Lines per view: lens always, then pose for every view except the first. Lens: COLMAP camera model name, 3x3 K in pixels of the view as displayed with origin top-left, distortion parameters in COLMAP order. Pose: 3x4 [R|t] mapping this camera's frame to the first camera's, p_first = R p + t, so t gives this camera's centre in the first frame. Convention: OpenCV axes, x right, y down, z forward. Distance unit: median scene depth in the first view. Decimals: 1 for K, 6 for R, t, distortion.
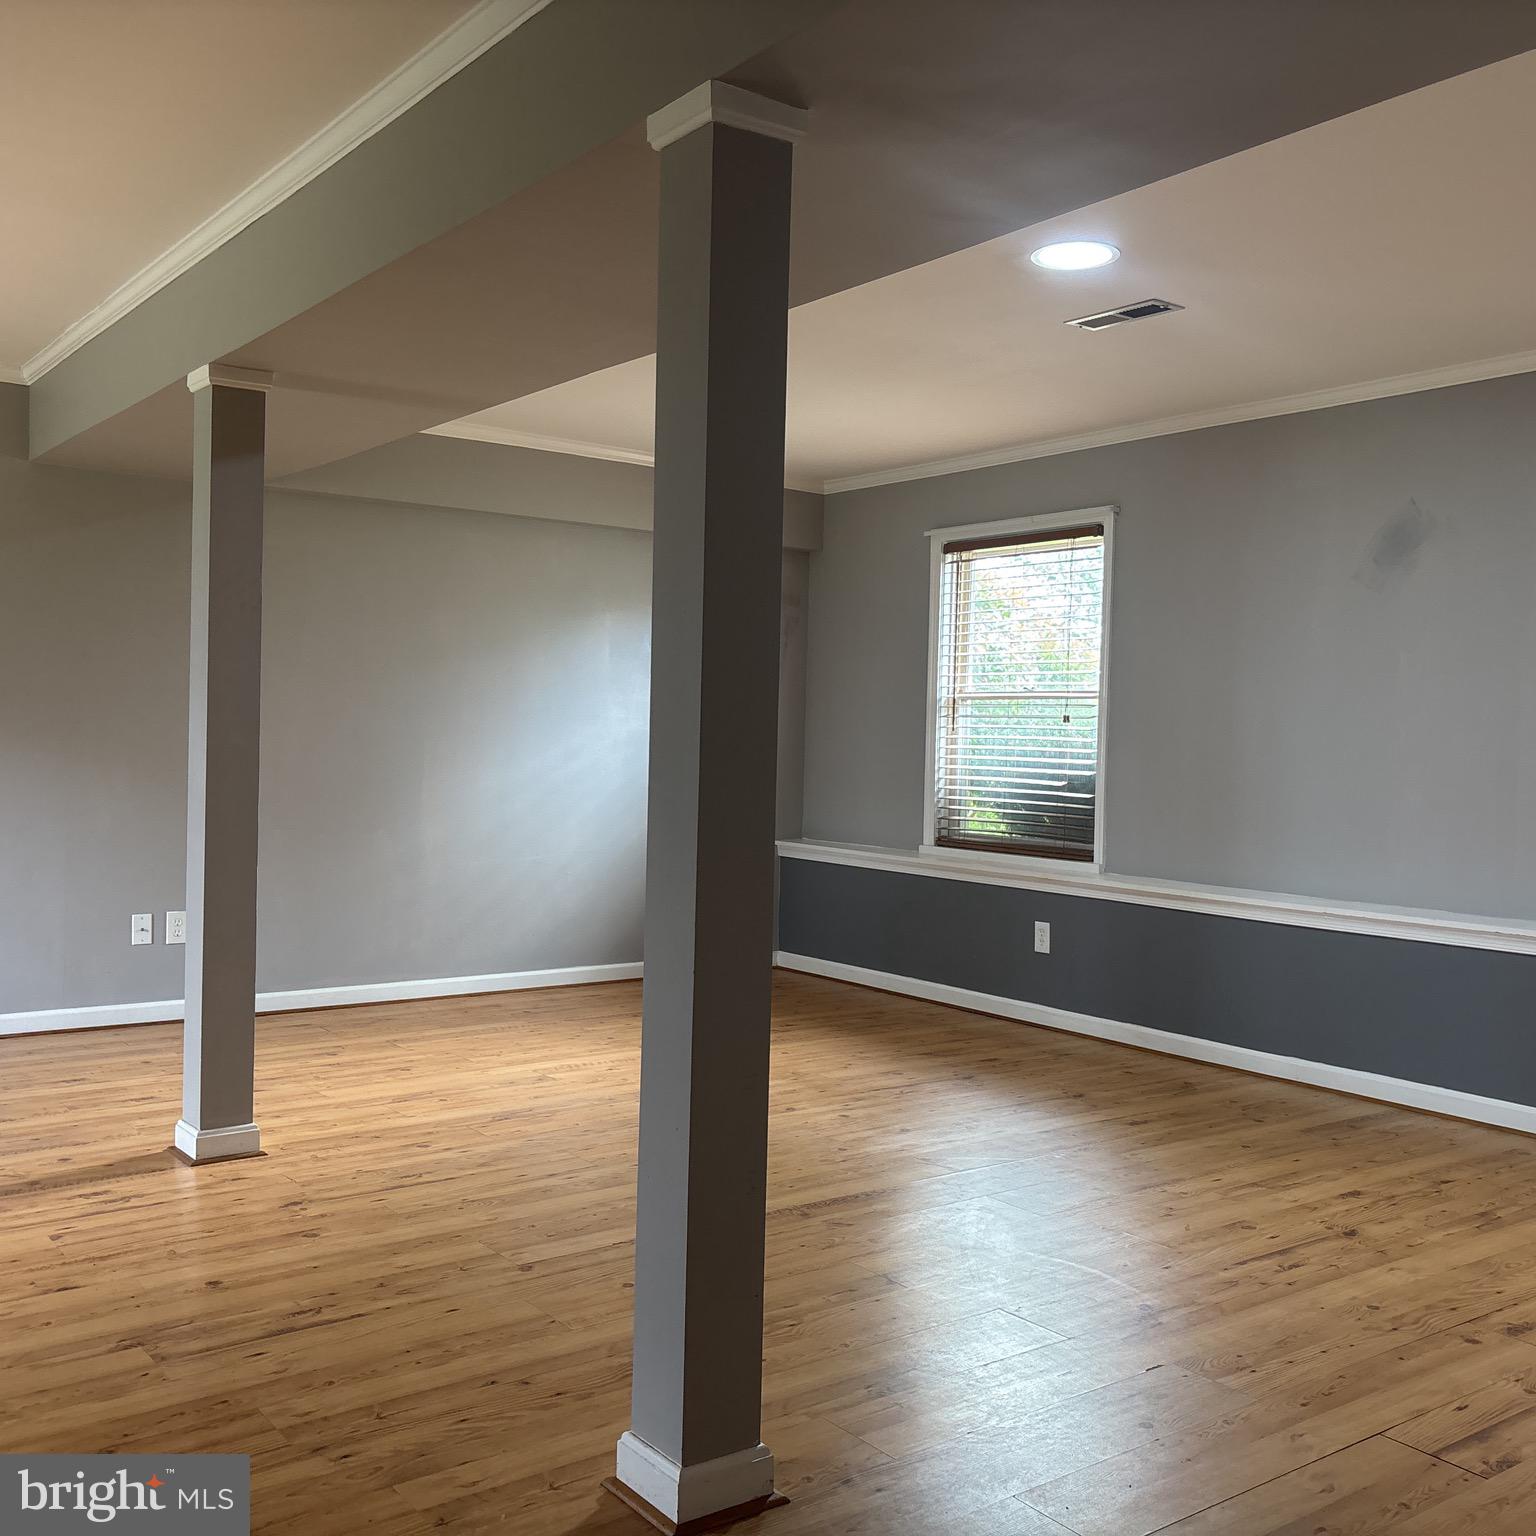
lens RADIAL K [[1540.6, 0, 762.6], [0, 1540.6, 769.0], [0, 0, 1]] dist [0.060284, 0.000000]
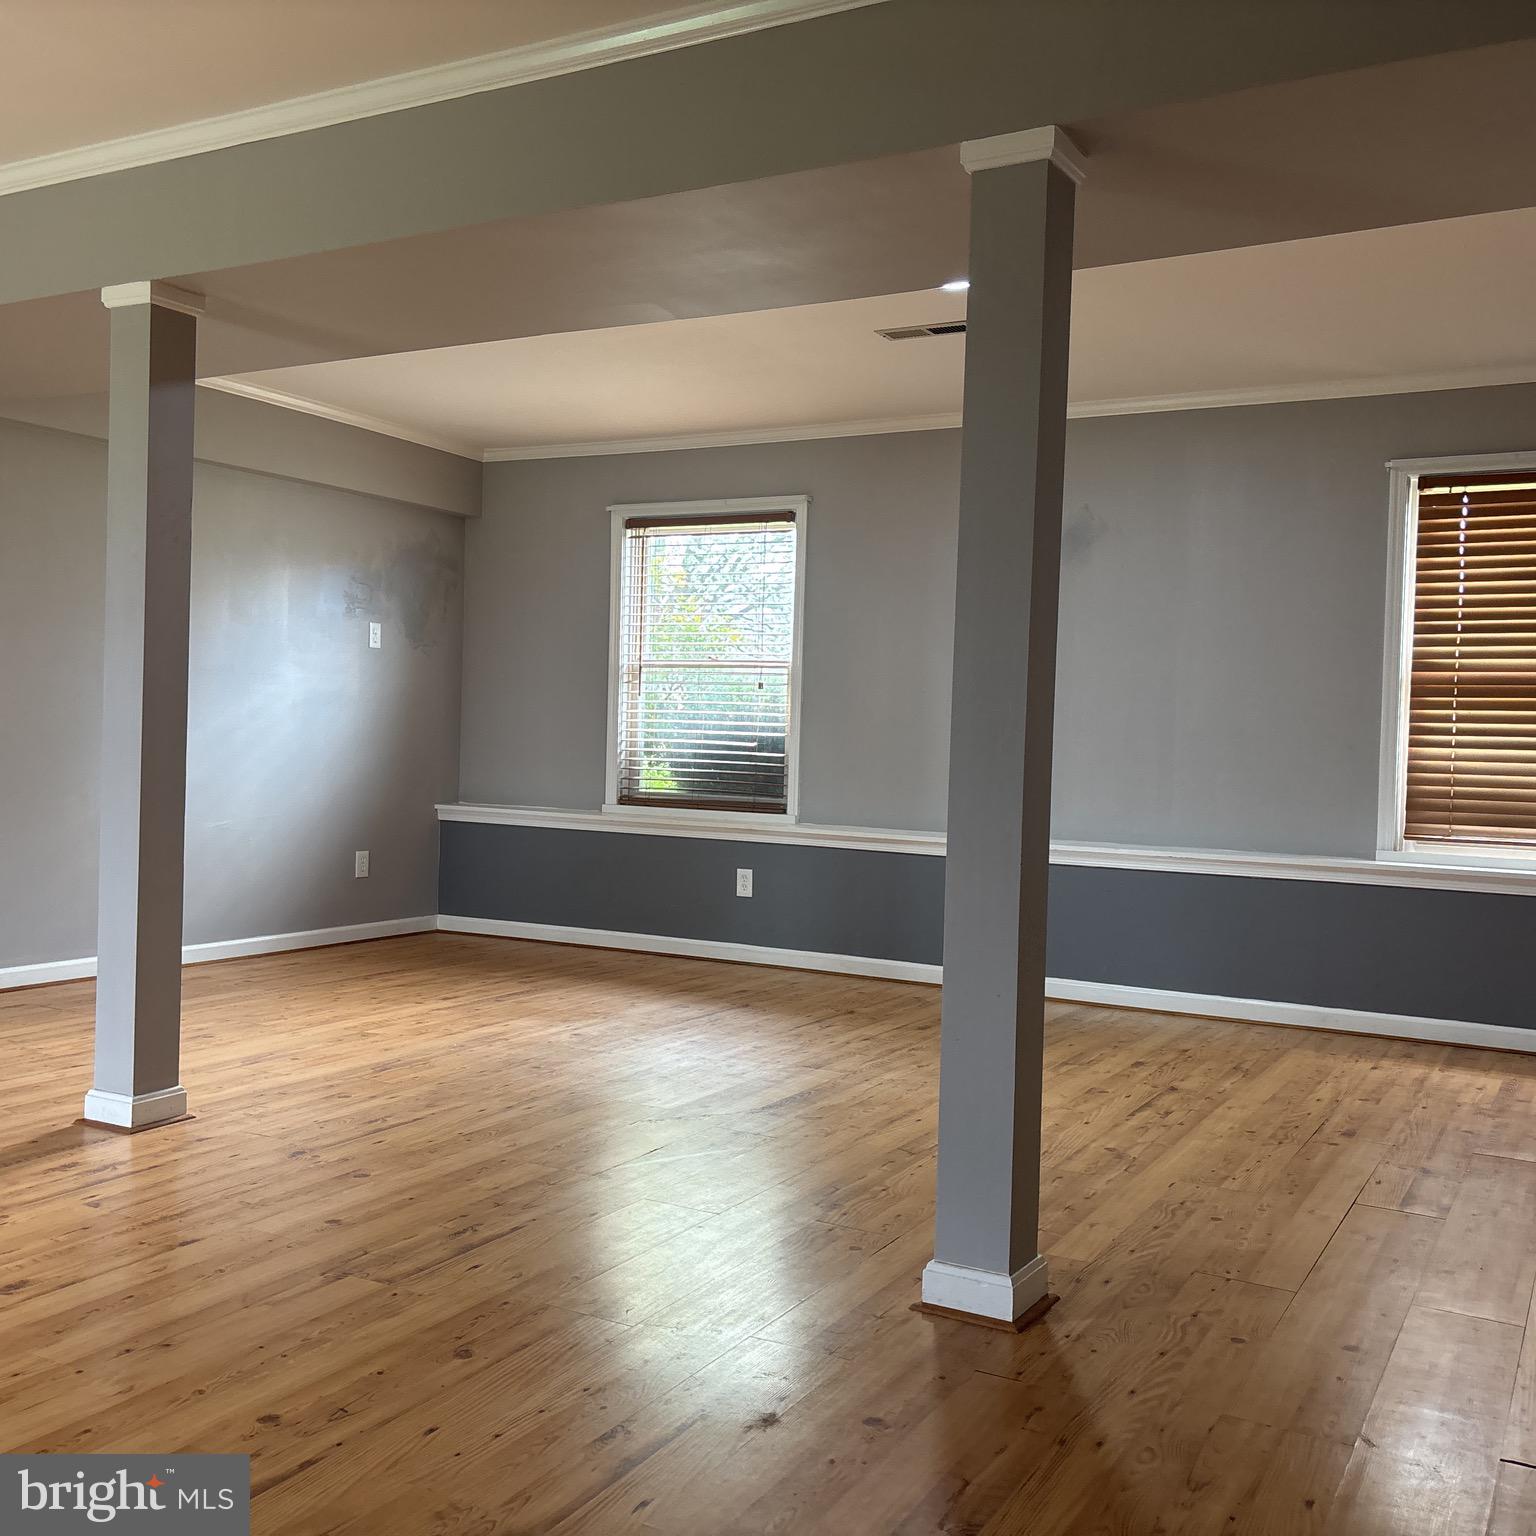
lens RADIAL K [[1540.6, 0, 754.2], [0, 1540.6, 737.1], [0, 0, 1]] dist [0.060284, 0.000000]
pose [[0.909256, 0.007691, 0.416167, -0.375955], [-0.001772, 0.999892, -0.014607, 0.029465], [-0.416234, 0.012544, 0.909171, 0.002600]]
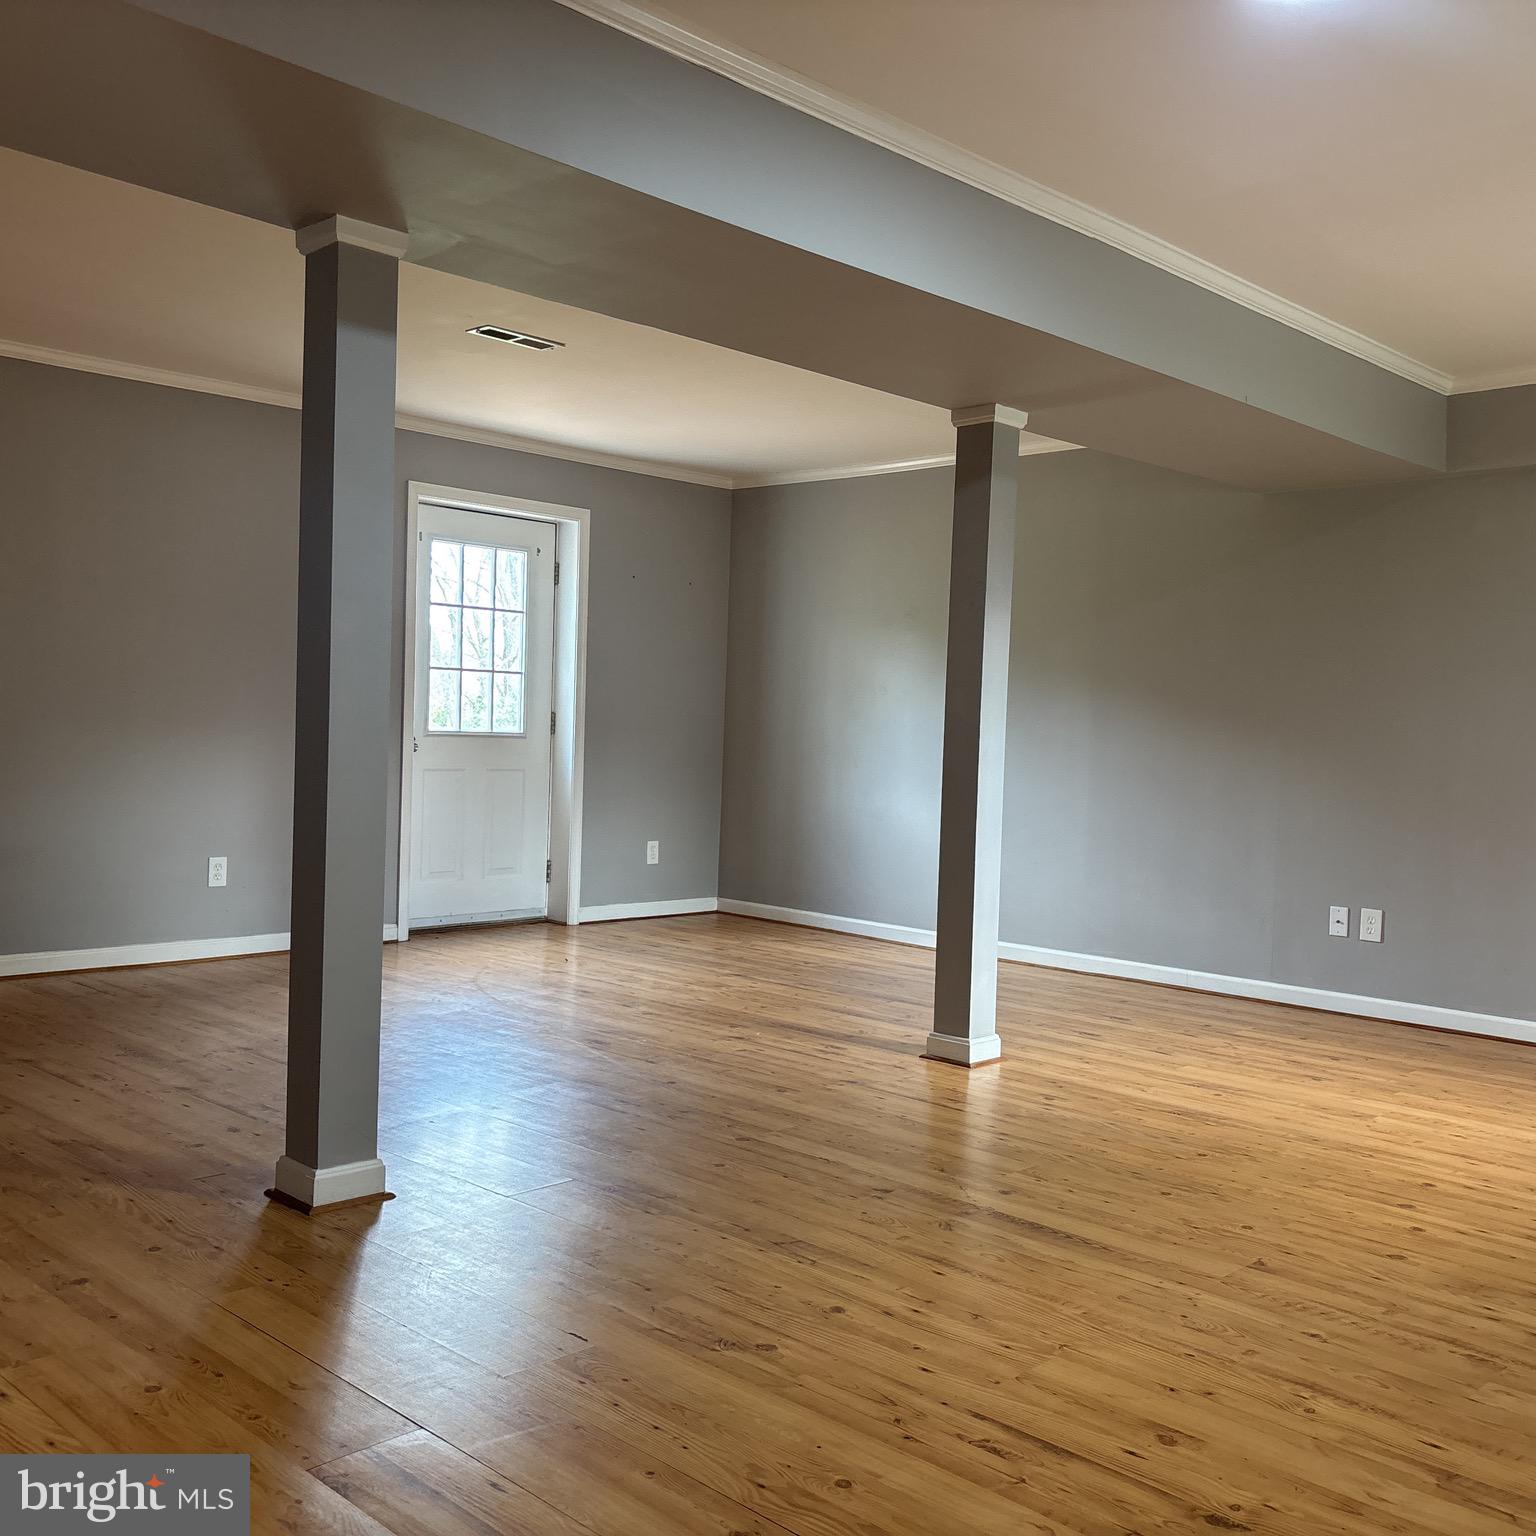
lens RADIAL K [[1540.6, 0, 769.7], [0, 1540.6, 769.4], [0, 0, 1]] dist [0.060284, 0.000000]
pose [[0.159881, 0.005475, -0.987121, 0.748689], [-0.053612, 0.998557, -0.003145, 0.035048], [0.985679, 0.053424, 0.159944, 0.616959]]
